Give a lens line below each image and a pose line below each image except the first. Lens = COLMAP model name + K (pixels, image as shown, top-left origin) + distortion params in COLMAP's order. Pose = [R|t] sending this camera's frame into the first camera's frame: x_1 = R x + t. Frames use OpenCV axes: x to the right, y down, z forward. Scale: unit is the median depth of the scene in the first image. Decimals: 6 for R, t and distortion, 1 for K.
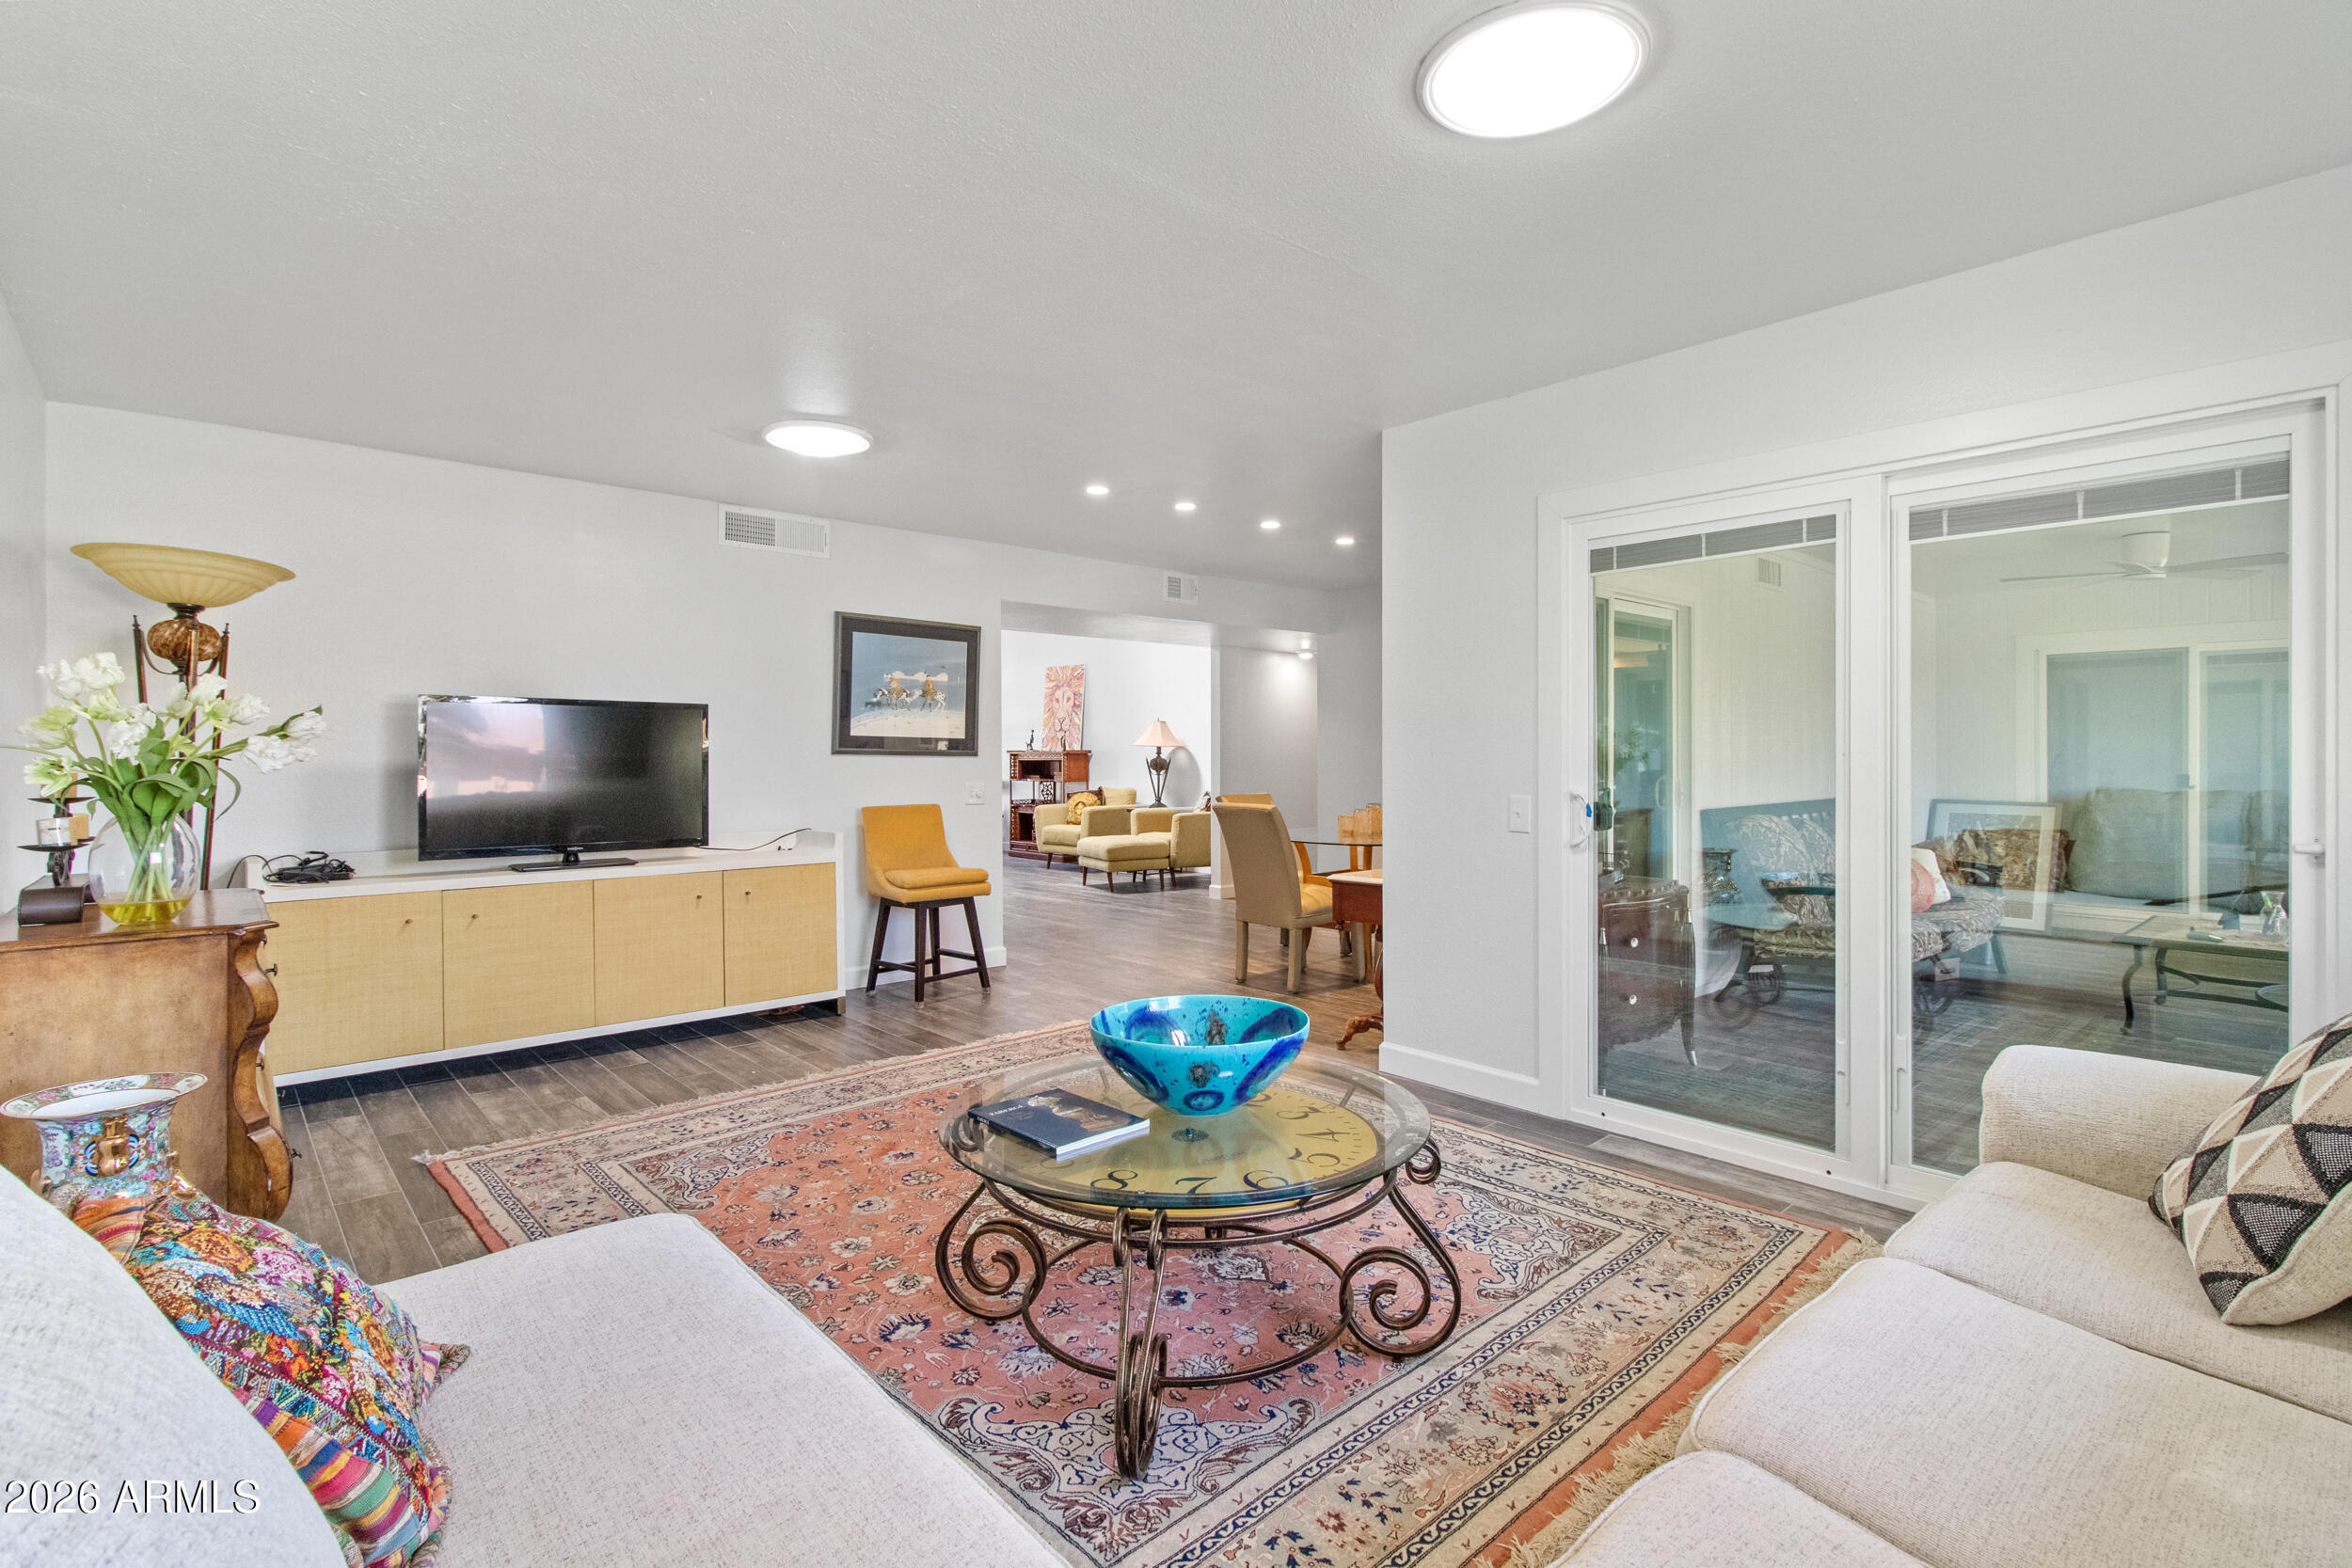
lens RADIAL K [[1091.9, 0, 1180.0], [0, 1091.9, 768.8], [0, 0, 1]] dist [-0.000327, 0.000856]
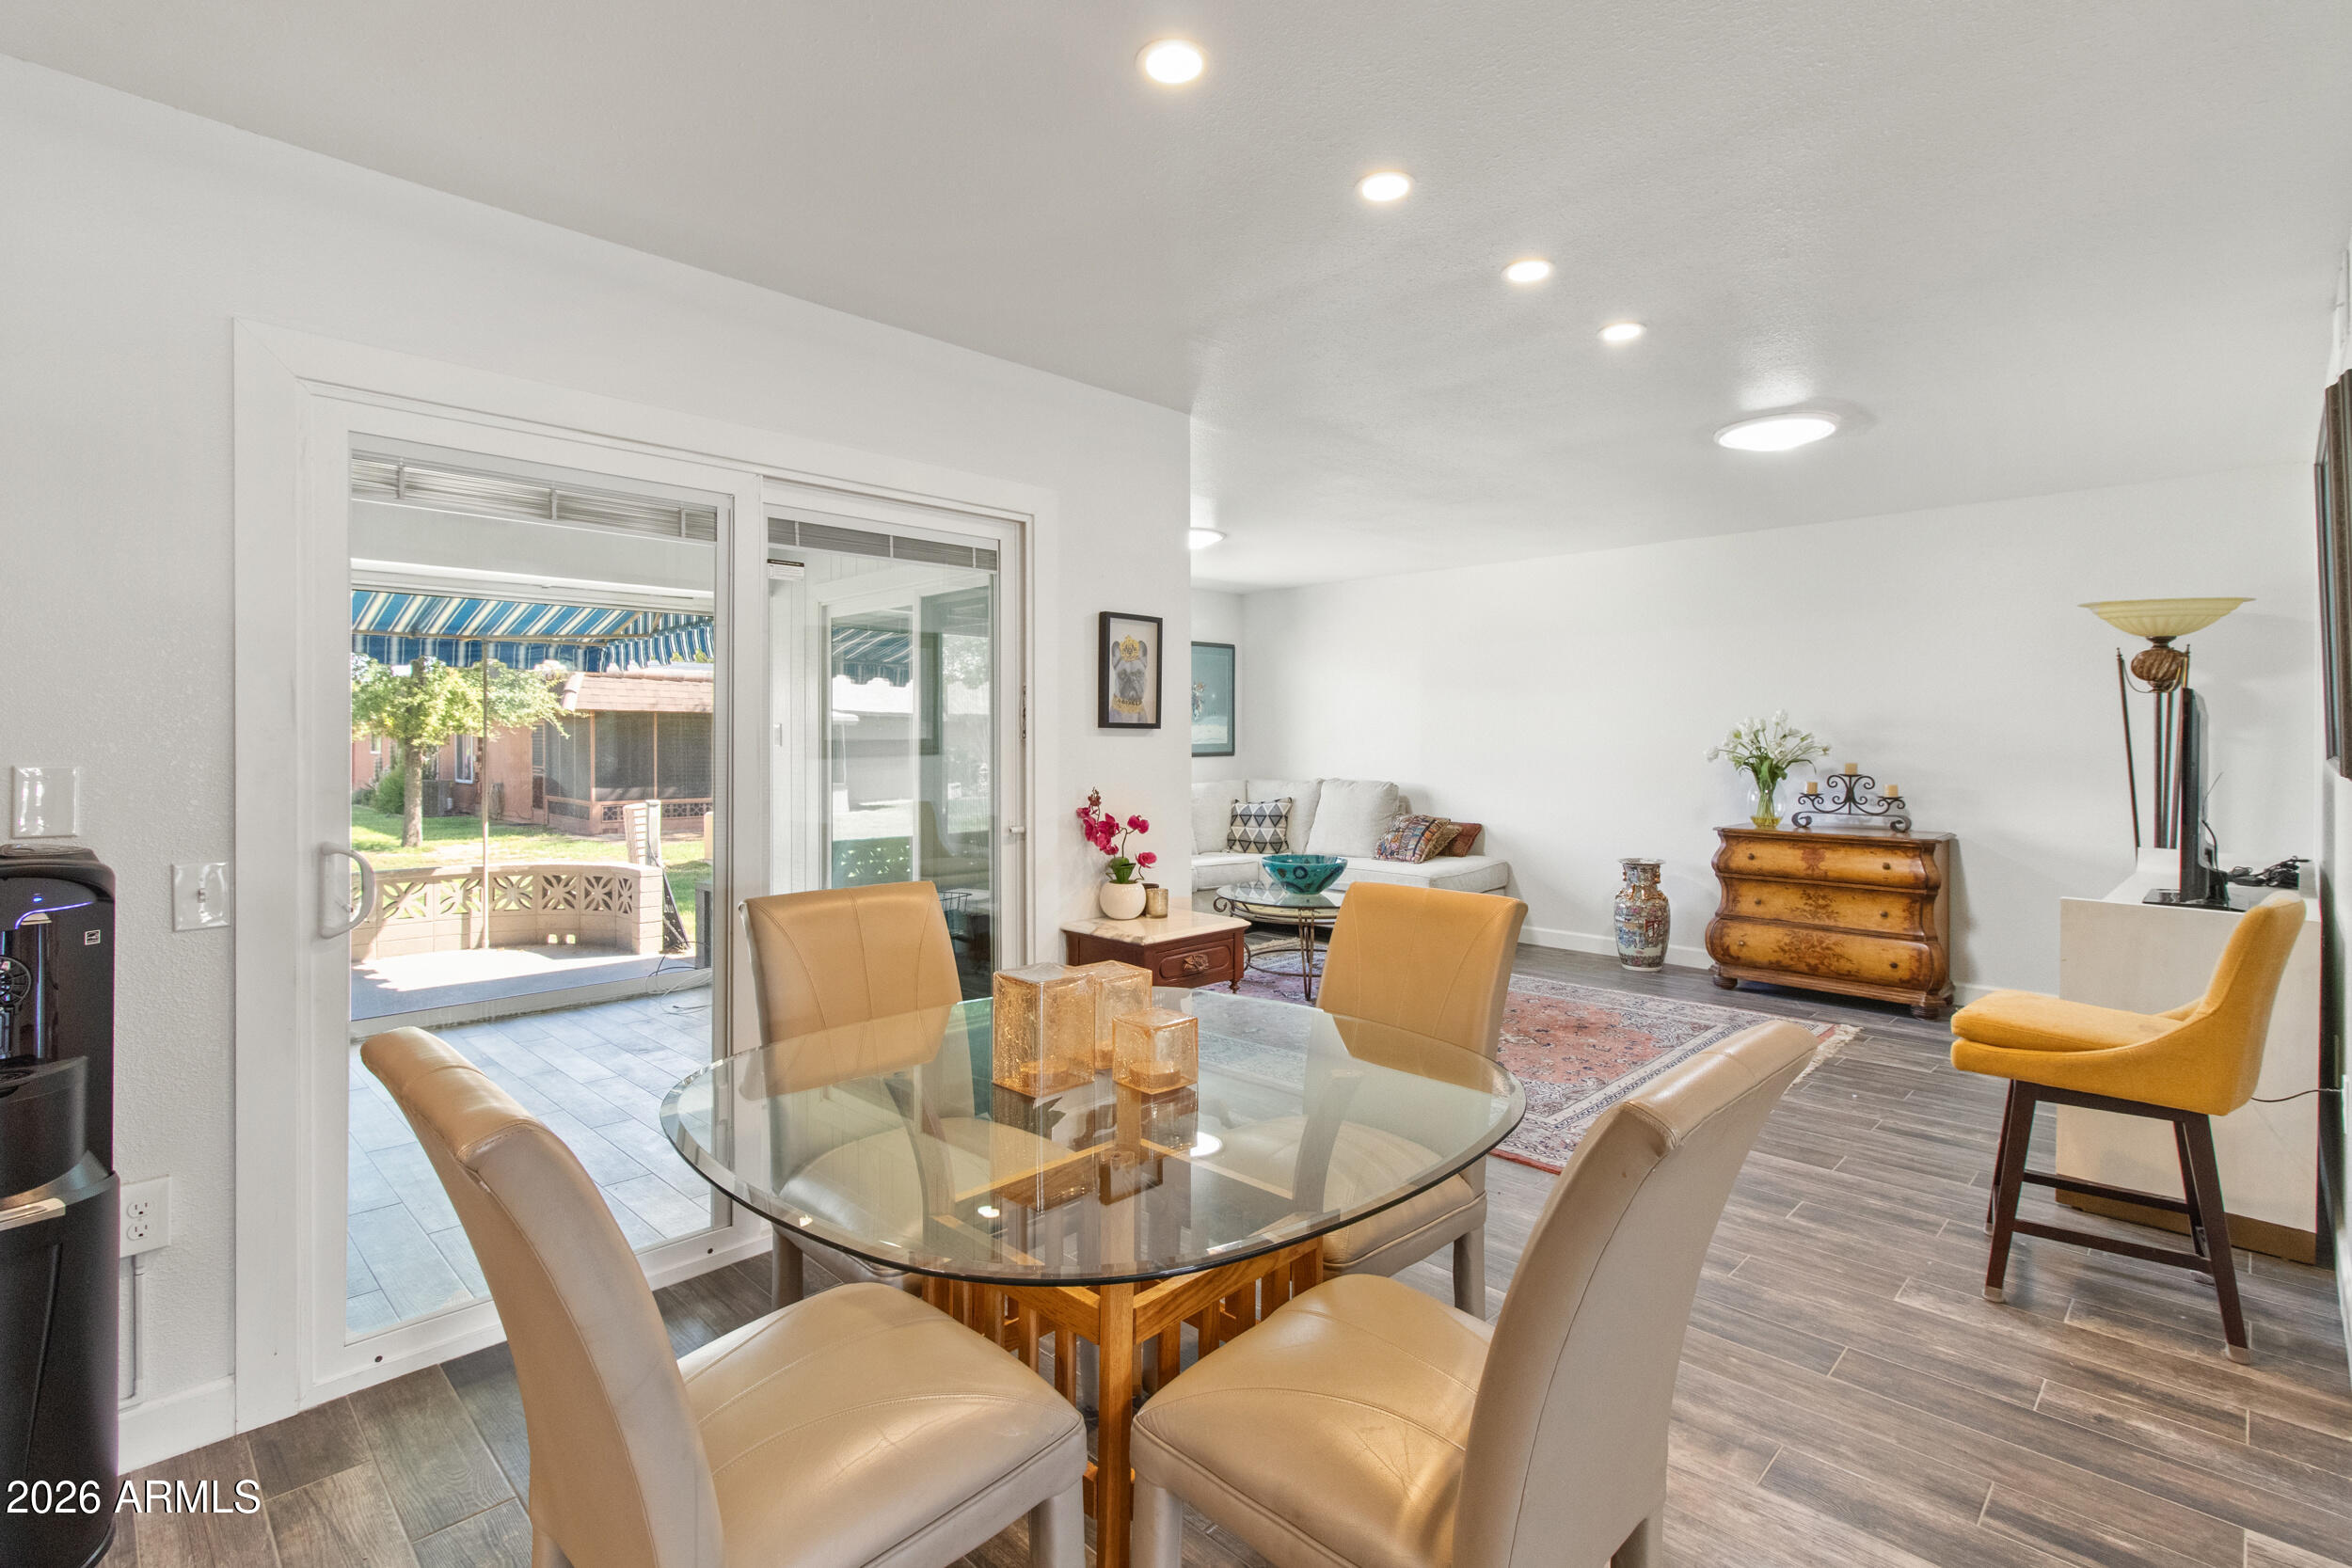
lens RADIAL K [[1091.9, 0, 1186.7], [0, 1091.9, 743.4], [0, 0, 1]] dist [-0.000327, 0.000856]
pose [[-0.997554, 0.002628, -0.069852, 0.335775], [0.001741, 0.999917, 0.012762, -0.054793], [0.069879, 0.012609, -0.997476, 2.522000]]
